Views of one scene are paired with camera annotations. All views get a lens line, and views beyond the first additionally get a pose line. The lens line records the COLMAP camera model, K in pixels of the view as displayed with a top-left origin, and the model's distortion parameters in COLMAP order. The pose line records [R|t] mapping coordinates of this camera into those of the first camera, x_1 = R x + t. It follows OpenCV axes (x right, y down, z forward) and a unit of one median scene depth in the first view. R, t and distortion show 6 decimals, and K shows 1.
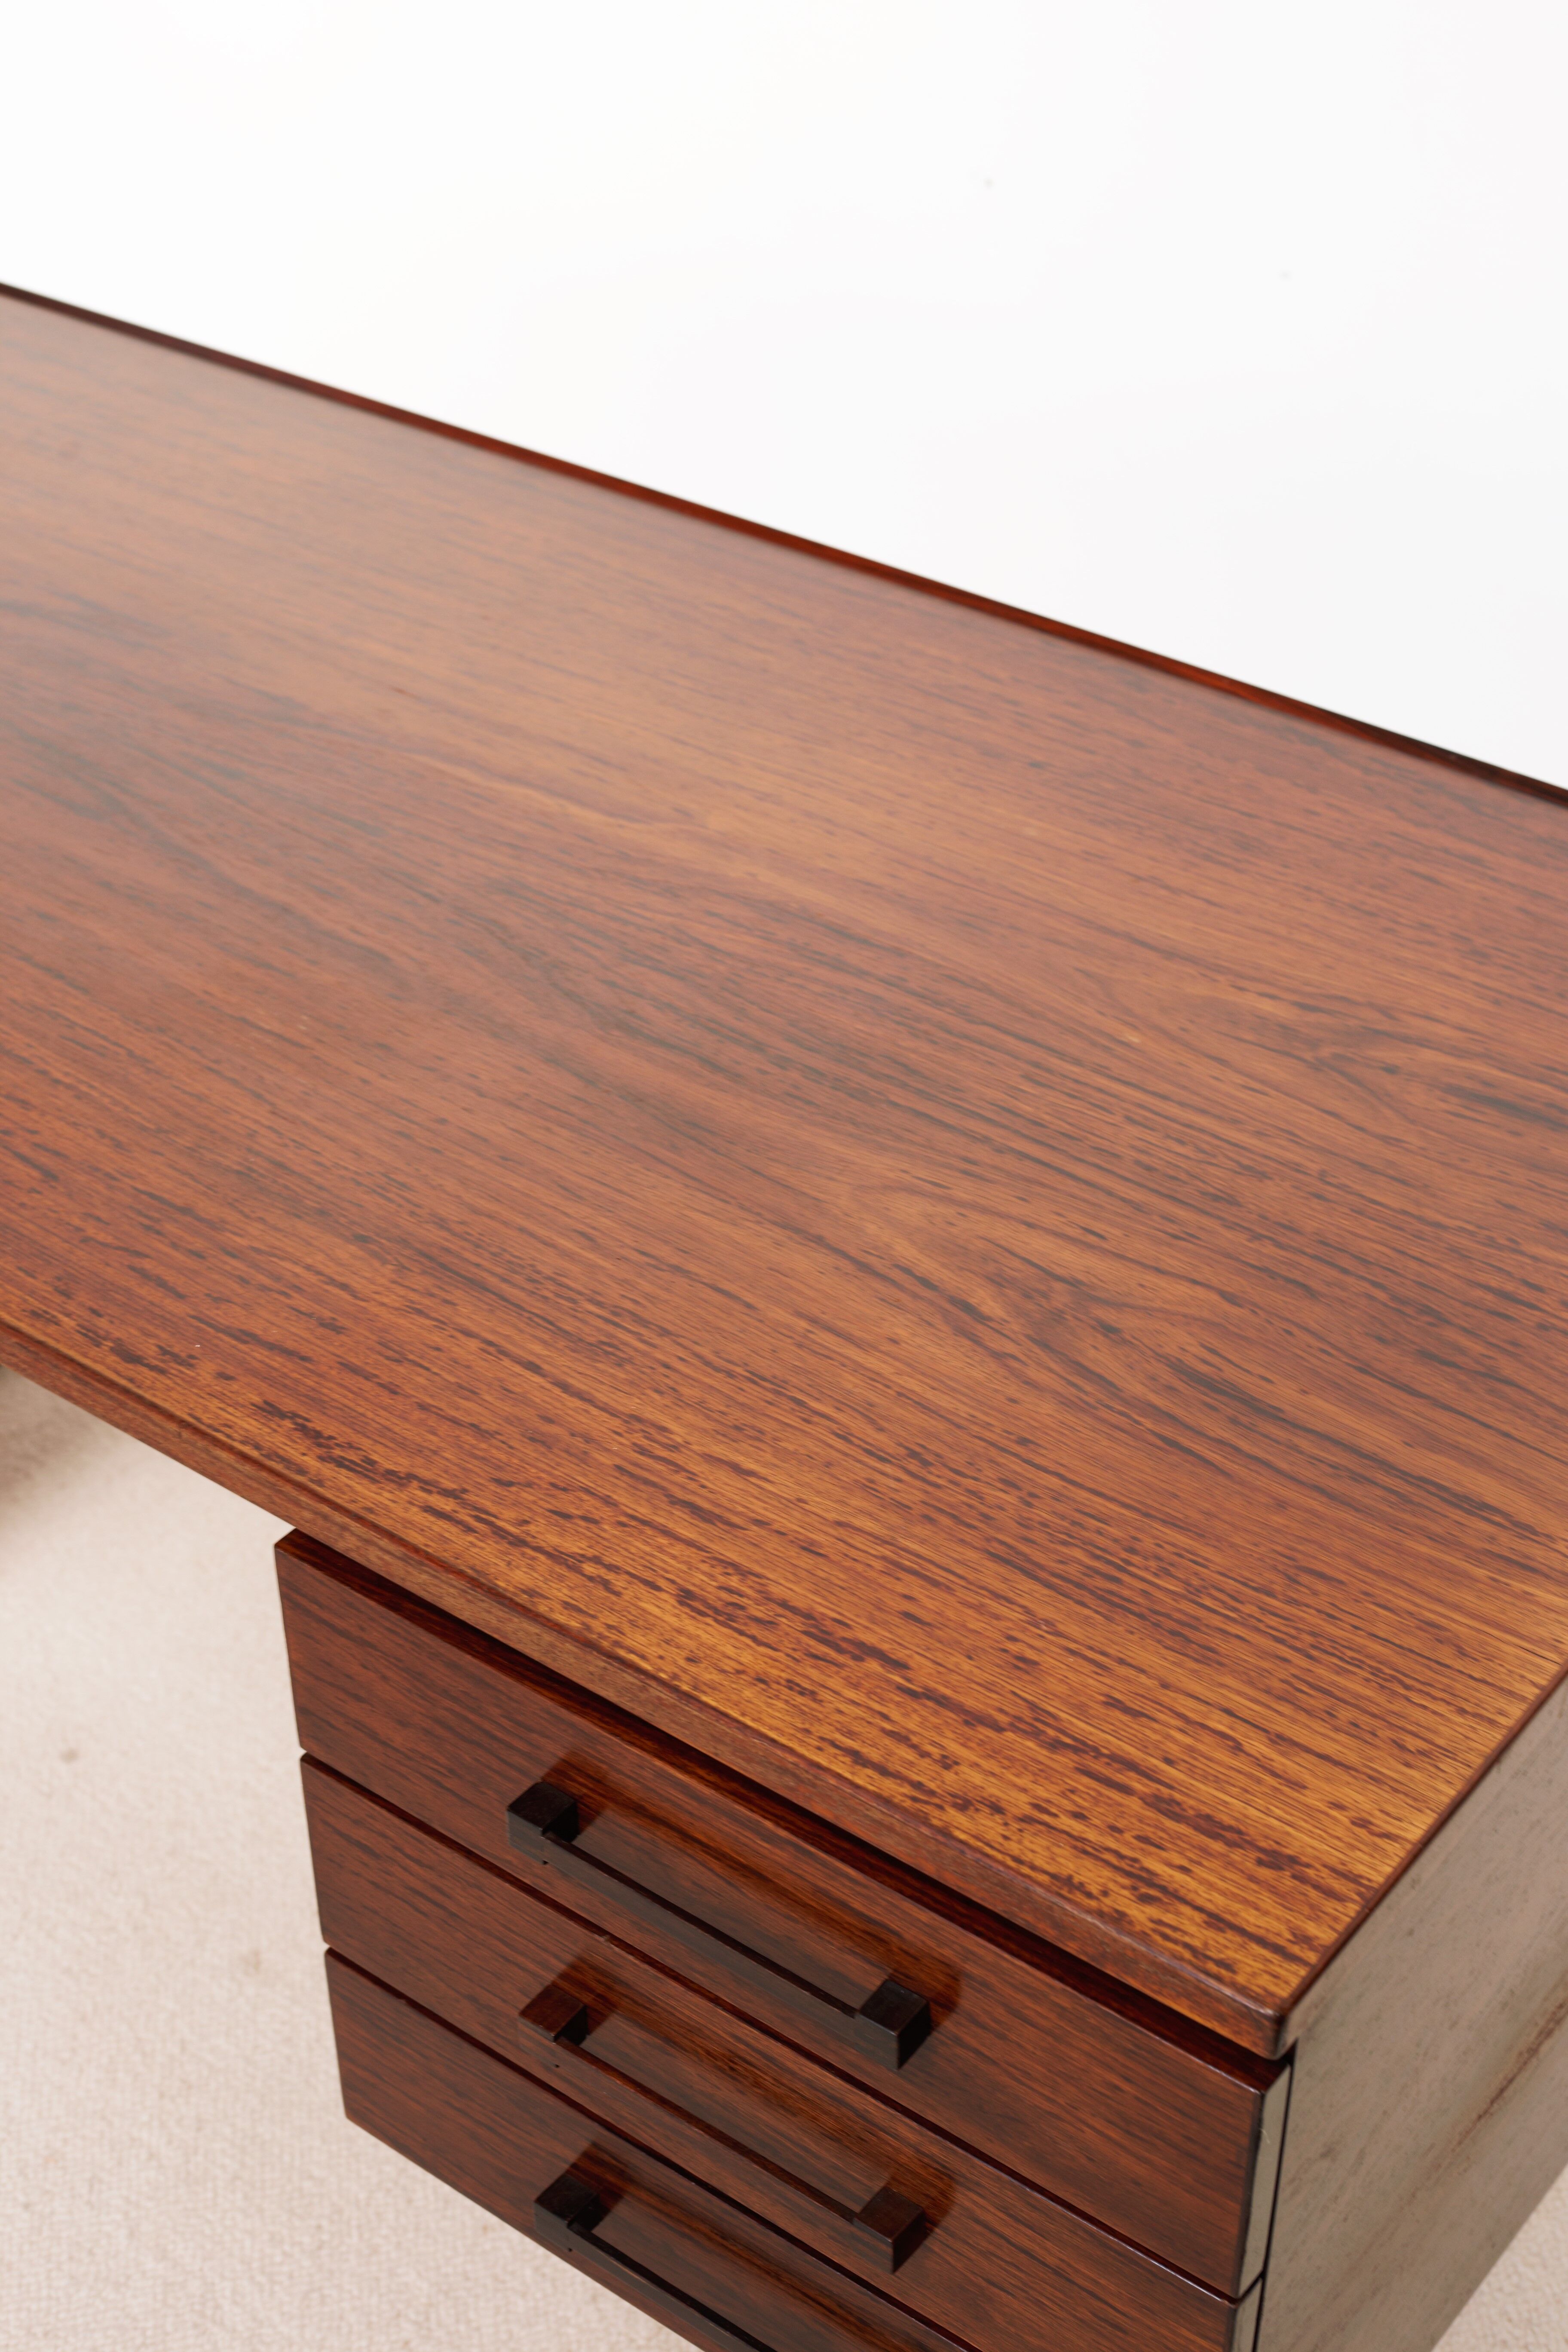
lens RADIAL K [[3467.0, 0, 784.0], [0, 3467.0, 1176.0], [0, 0, 1]] dist [-0.106252, -0.069702]
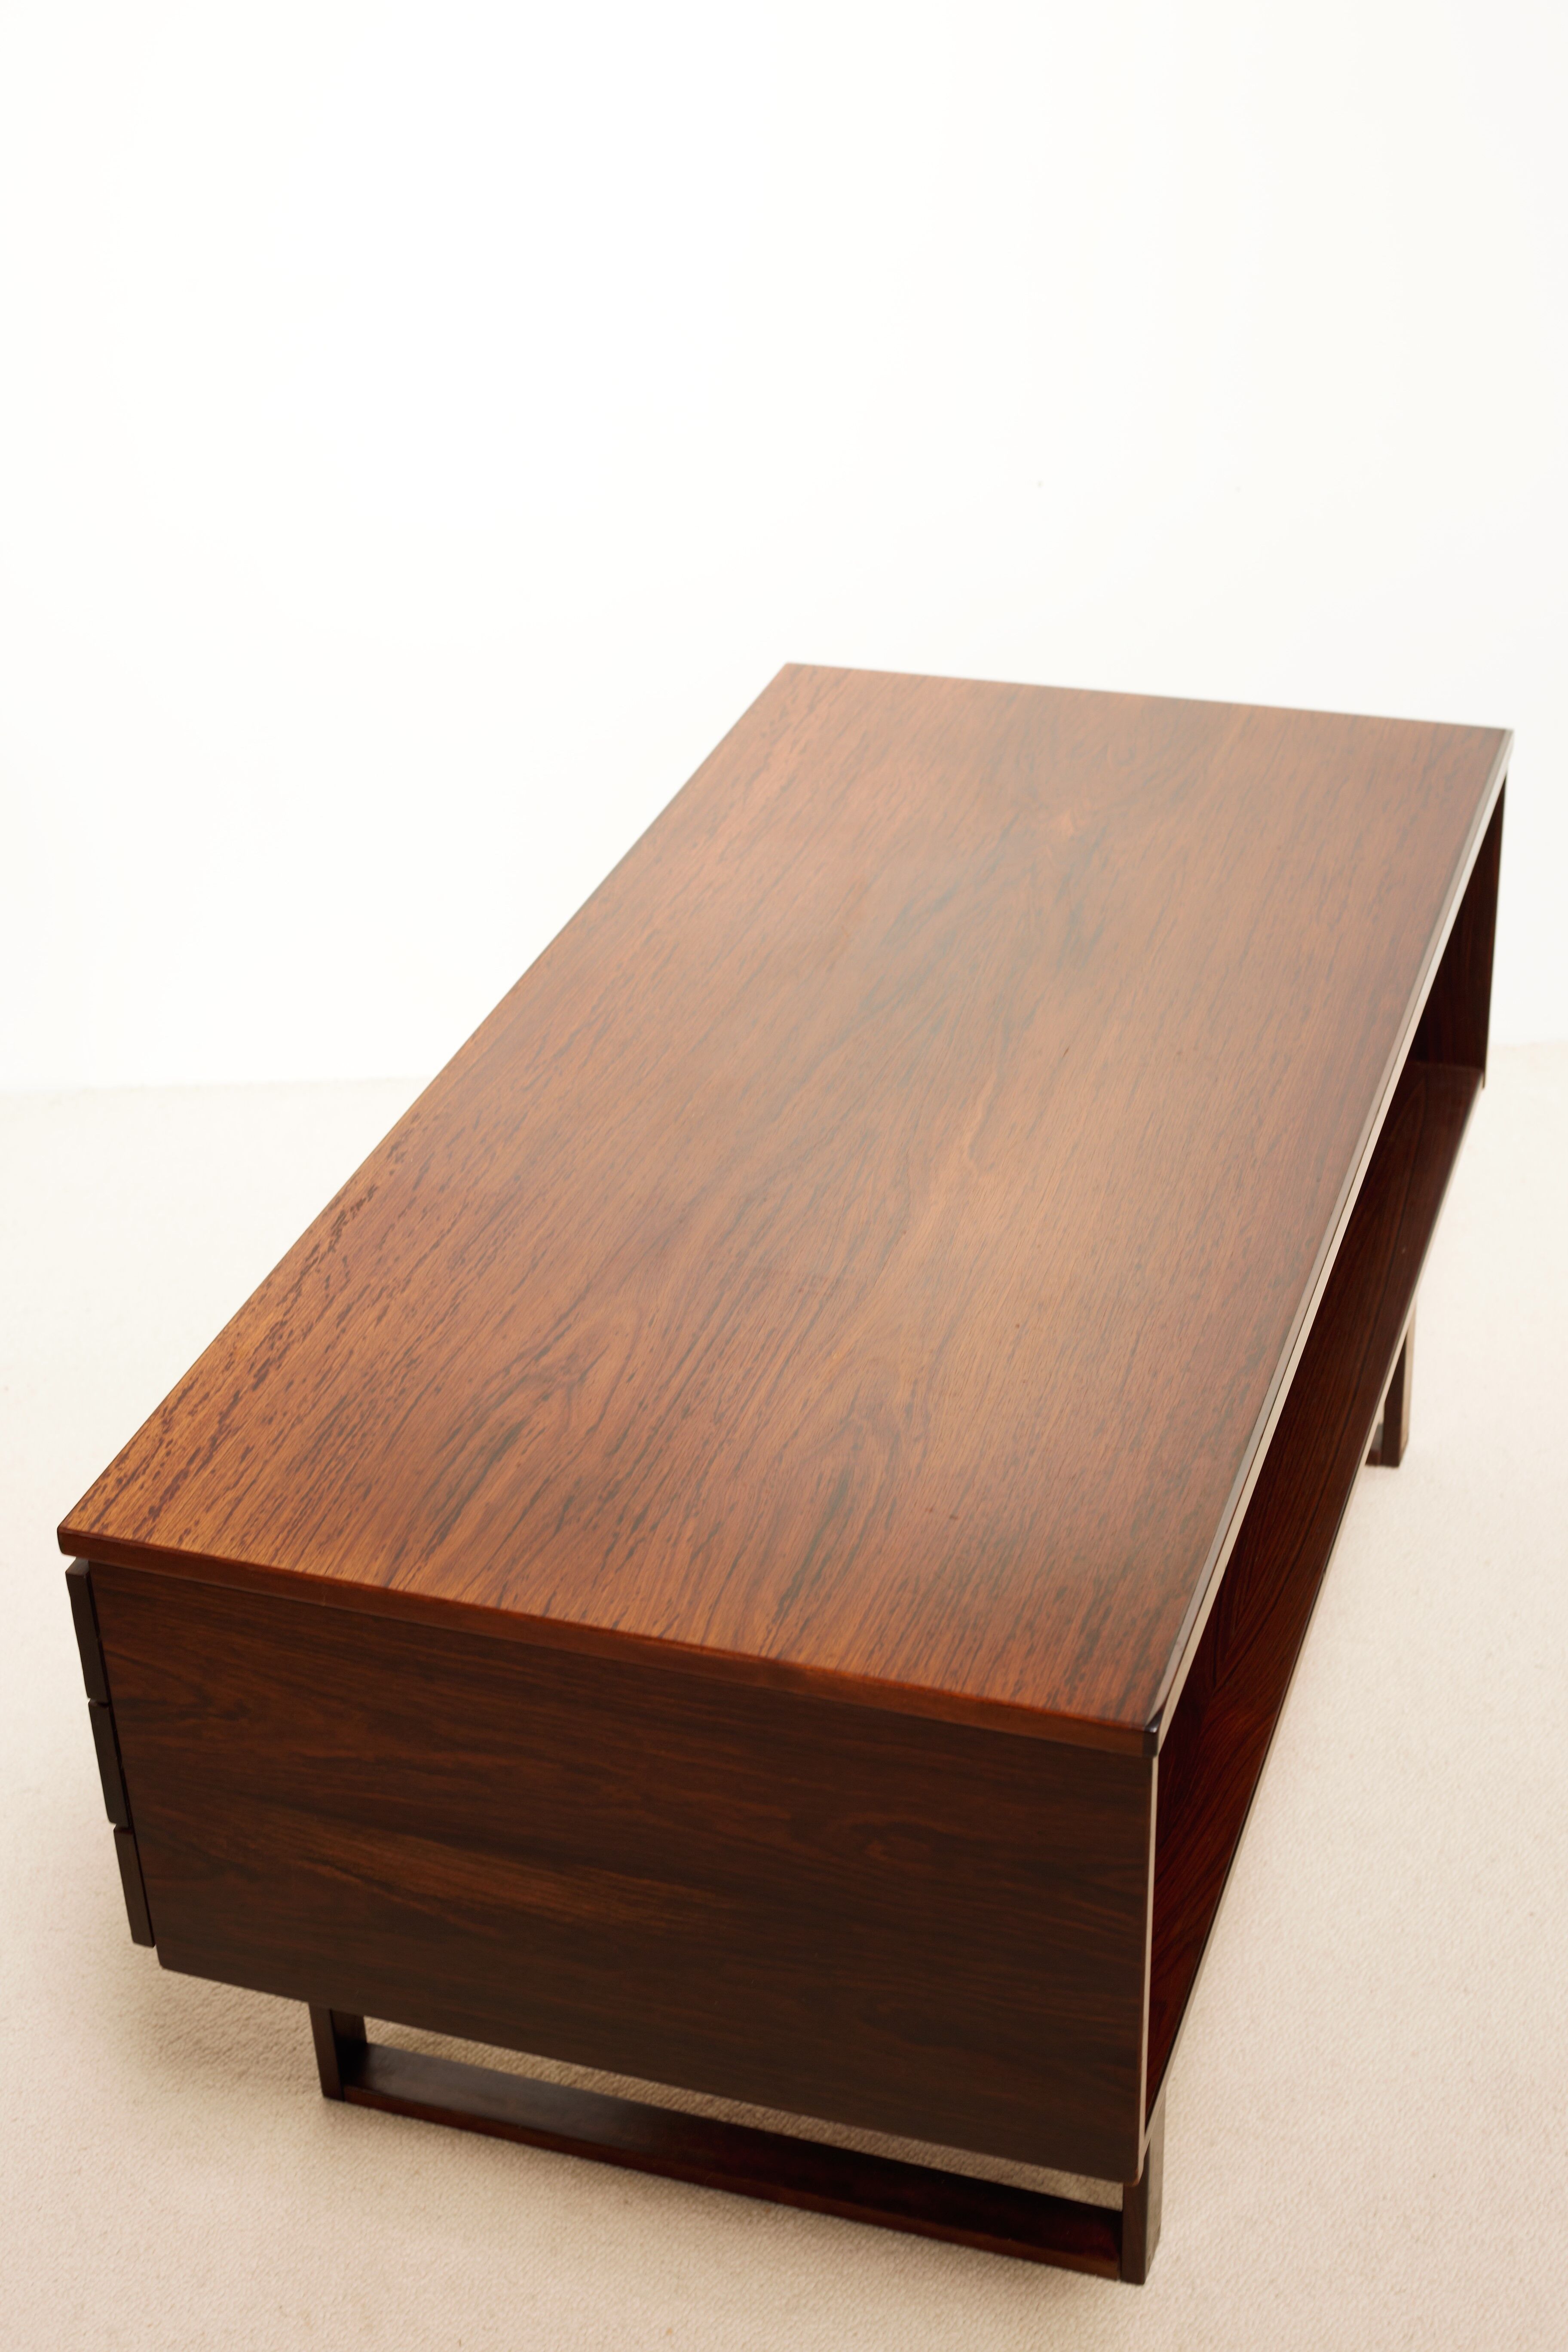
lens RADIAL K [[3467.0, 0, 784.0], [0, 3467.0, 1176.0], [0, 0, 1]] dist [-0.106252, -0.069702]
pose [[0.326653, 0.475249, -0.816968, 1.633359], [-0.531346, 0.807195, 0.257113, -0.606821], [0.781645, 0.350106, 0.516194, 0.153173]]
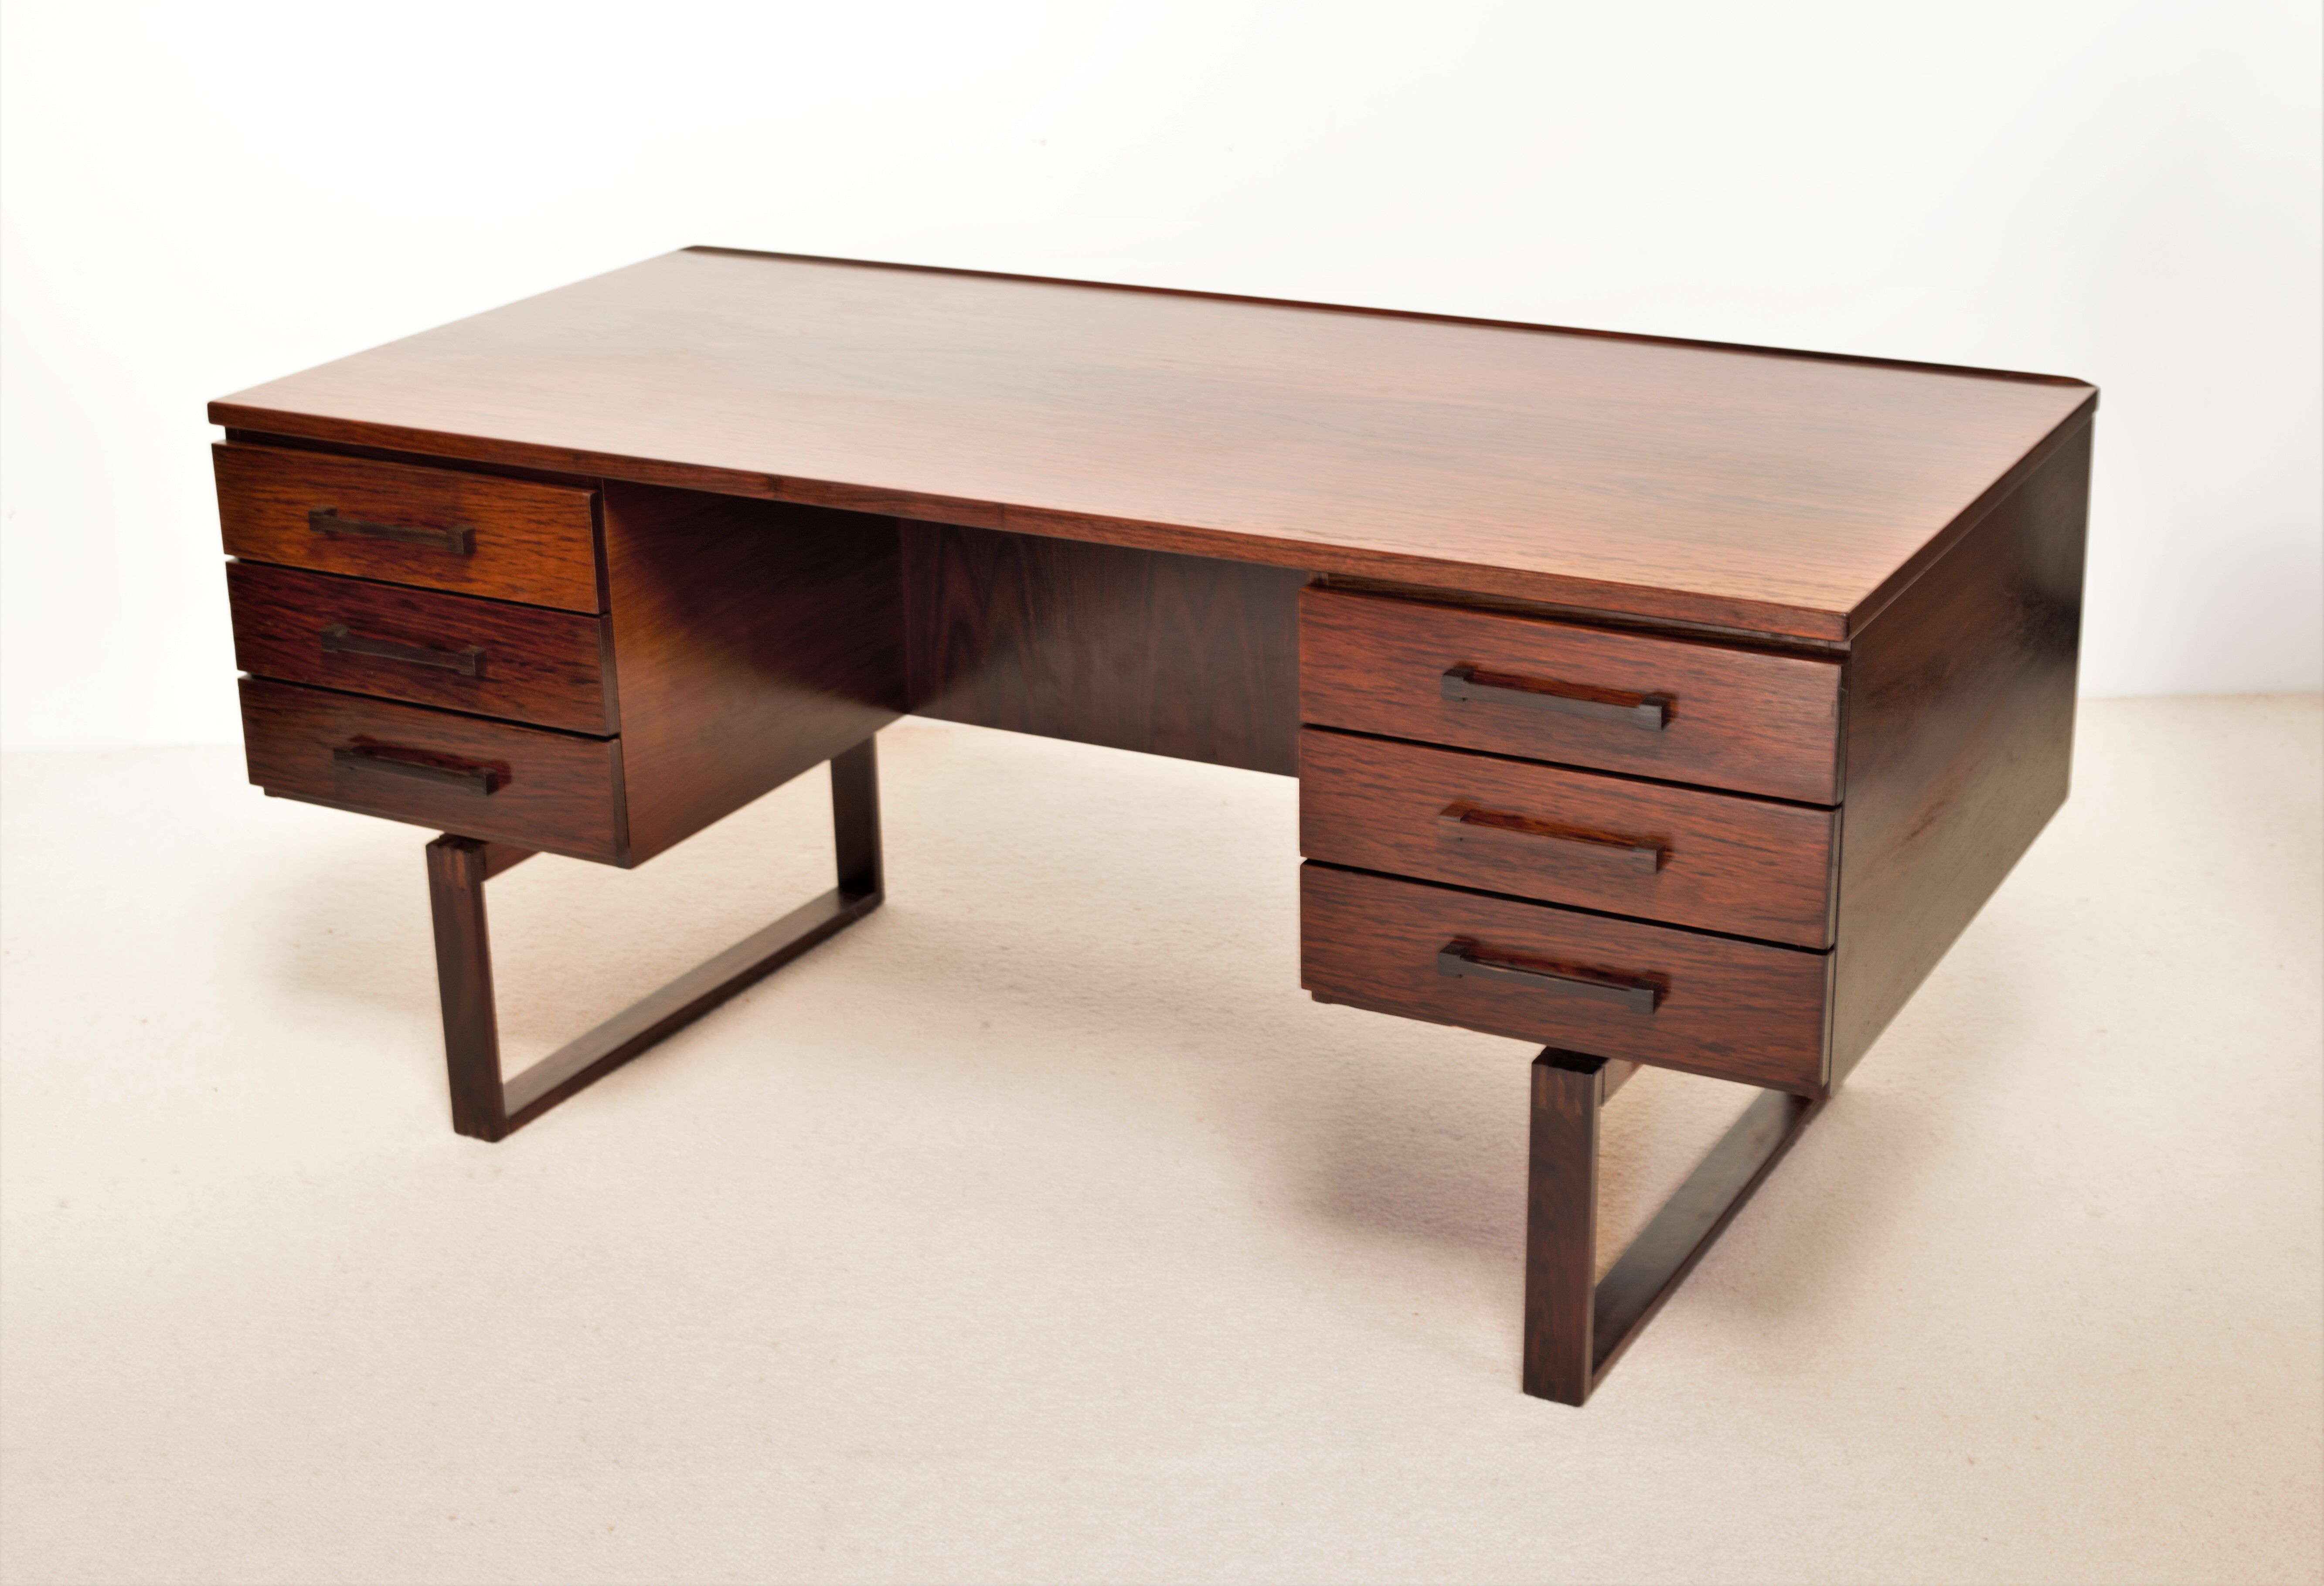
lens RADIAL K [[3475.8, 0, 1162.0], [0, 3475.8, 793.0], [0, 0, 1]] dist [-0.031830, -0.040285]
pose [[0.987790, -0.065618, 0.141301, -0.546414], [0.101119, 0.960006, -0.261081, 0.781765], [-0.118518, 0.272181, 0.954919, -0.958273]]
